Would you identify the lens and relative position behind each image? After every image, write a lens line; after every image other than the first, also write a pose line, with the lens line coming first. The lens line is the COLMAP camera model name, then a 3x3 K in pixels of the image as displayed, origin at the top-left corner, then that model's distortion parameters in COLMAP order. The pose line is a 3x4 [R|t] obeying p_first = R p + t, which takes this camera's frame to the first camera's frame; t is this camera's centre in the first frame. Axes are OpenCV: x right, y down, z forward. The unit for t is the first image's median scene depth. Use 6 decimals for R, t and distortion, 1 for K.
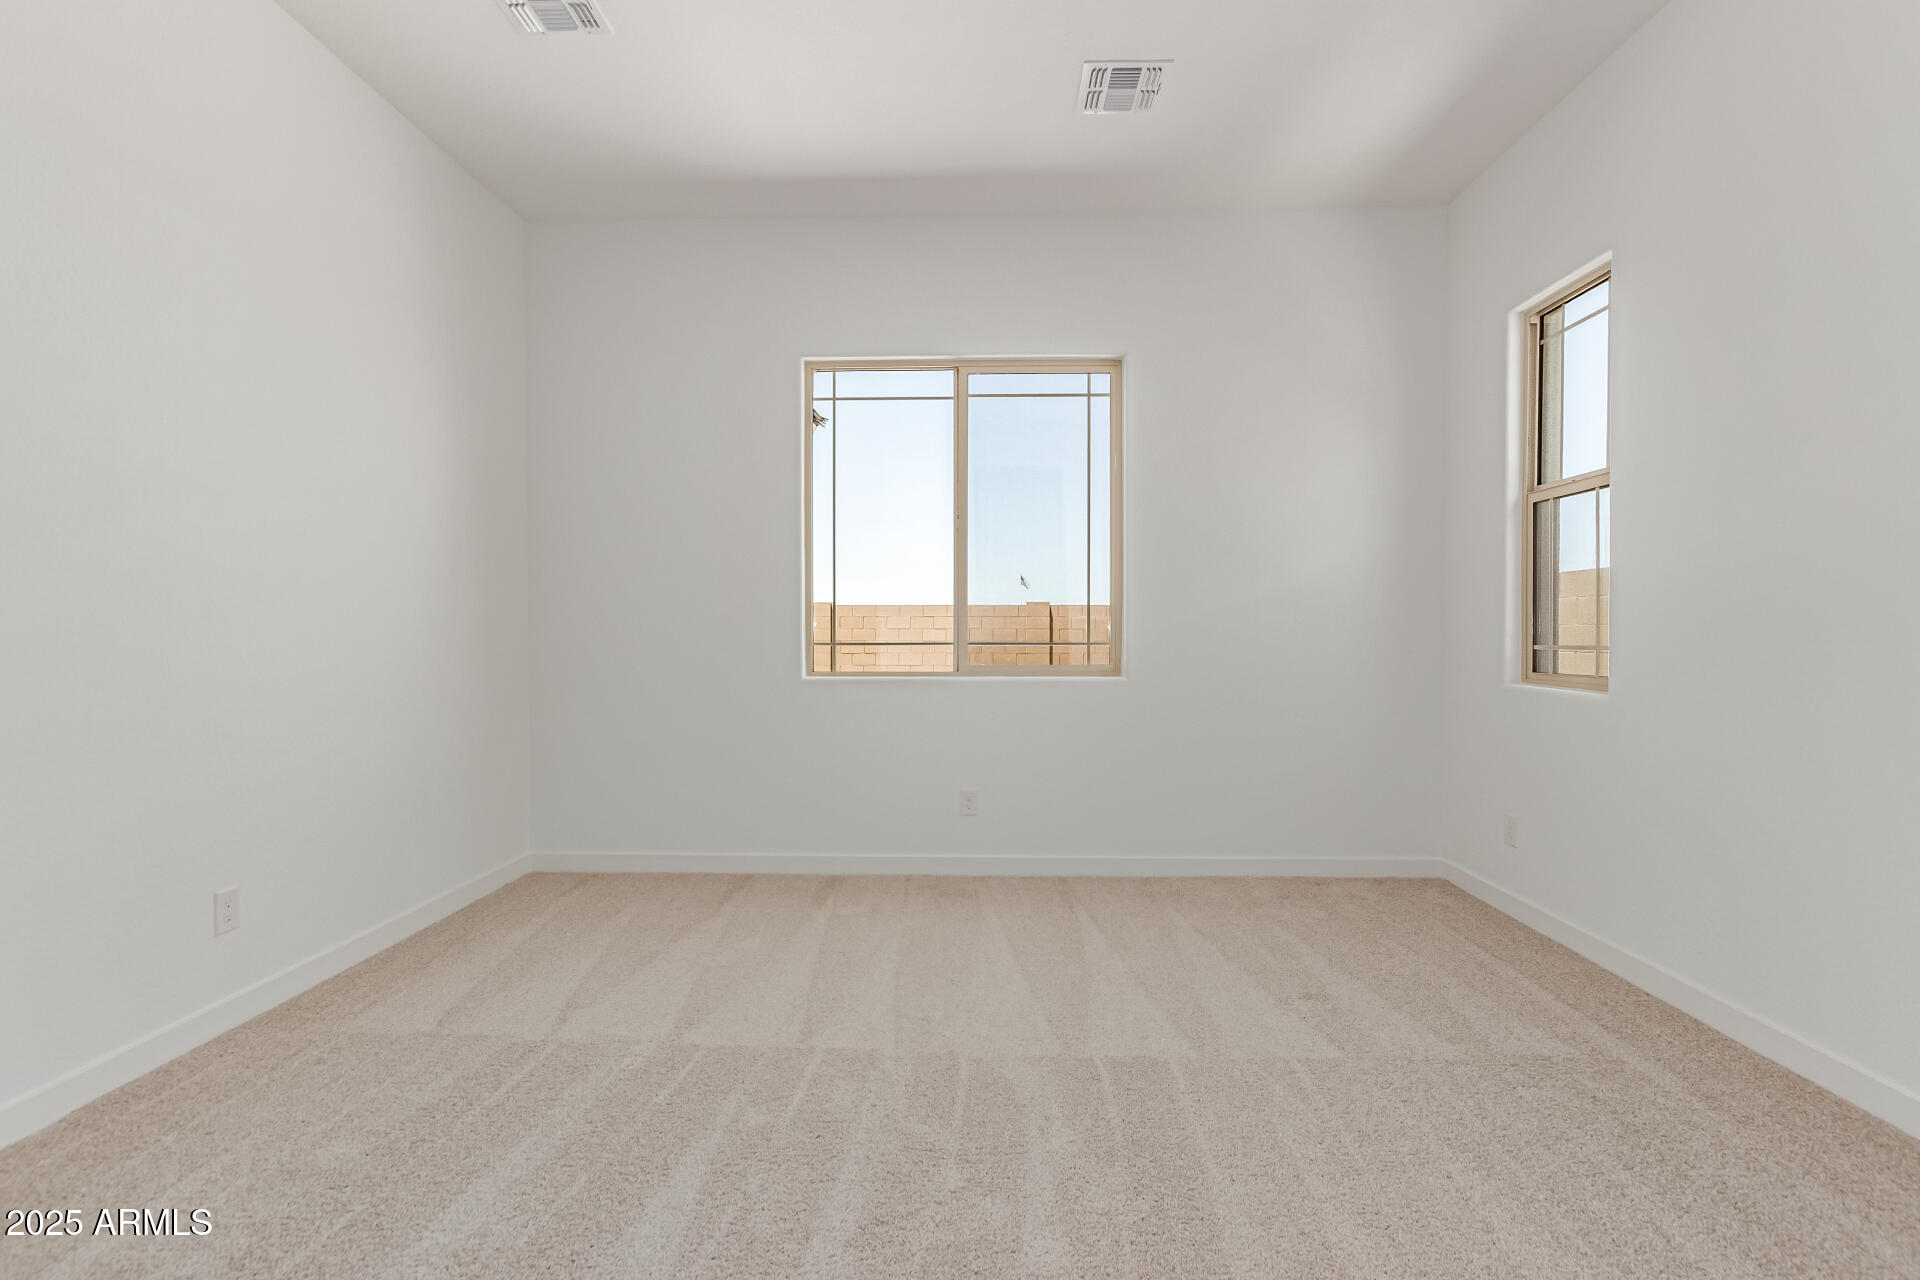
lens RADIAL K [[873.4, 0, 1006.3], [0, 873.4, 650.7], [0, 0, 1]] dist [0.001232, -0.000549]
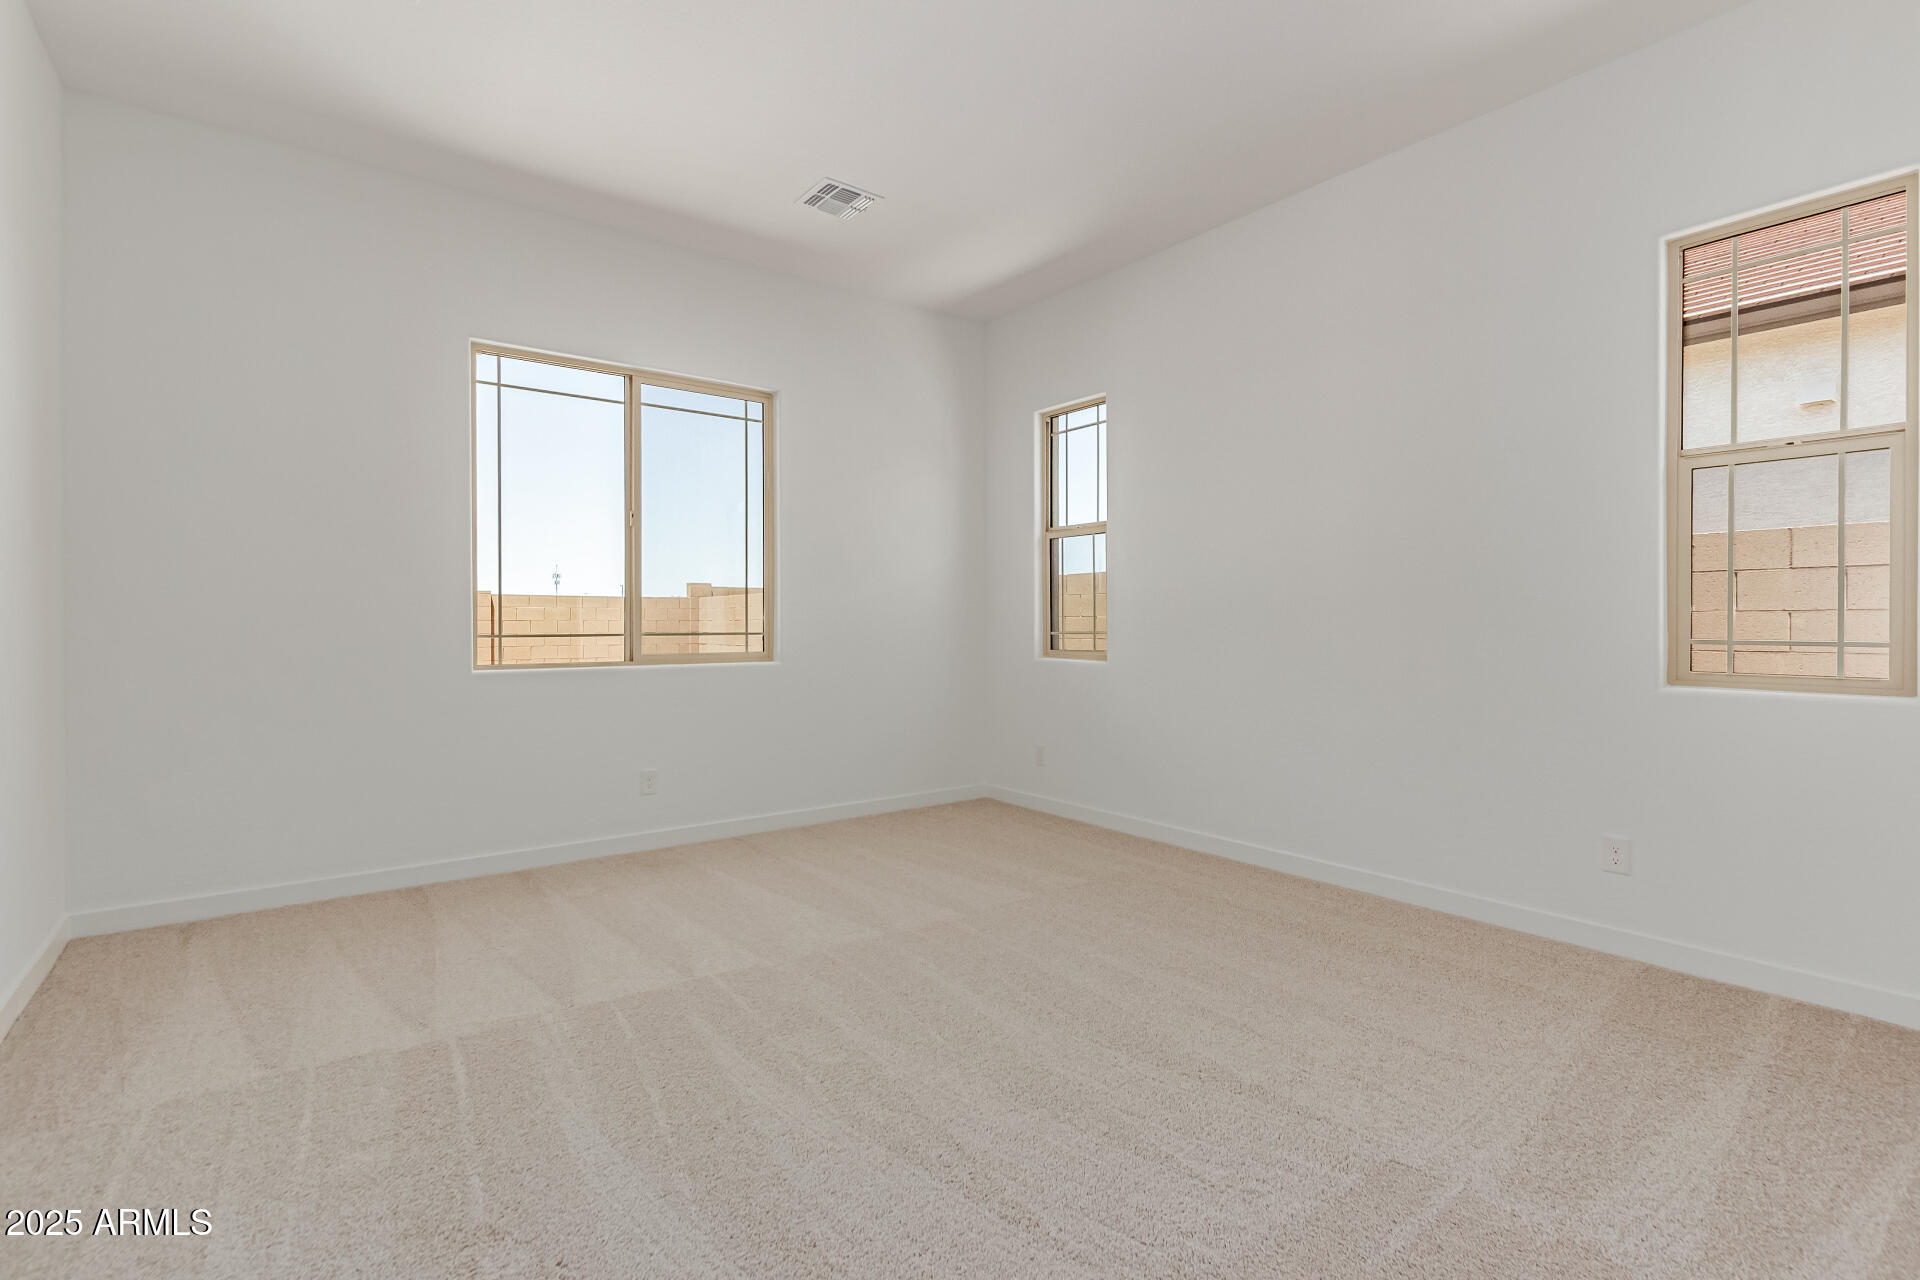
lens RADIAL K [[883.4, 0, 960.4], [0, 883.4, 635.7], [0, 0, 1]] dist [0.004927, 0.000092]
pose [[0.778080, -0.008197, 0.628112, -0.427670], [0.014737, 0.999878, -0.005207, 0.004718], [-0.627992, 0.013308, 0.778106, -0.089577]]
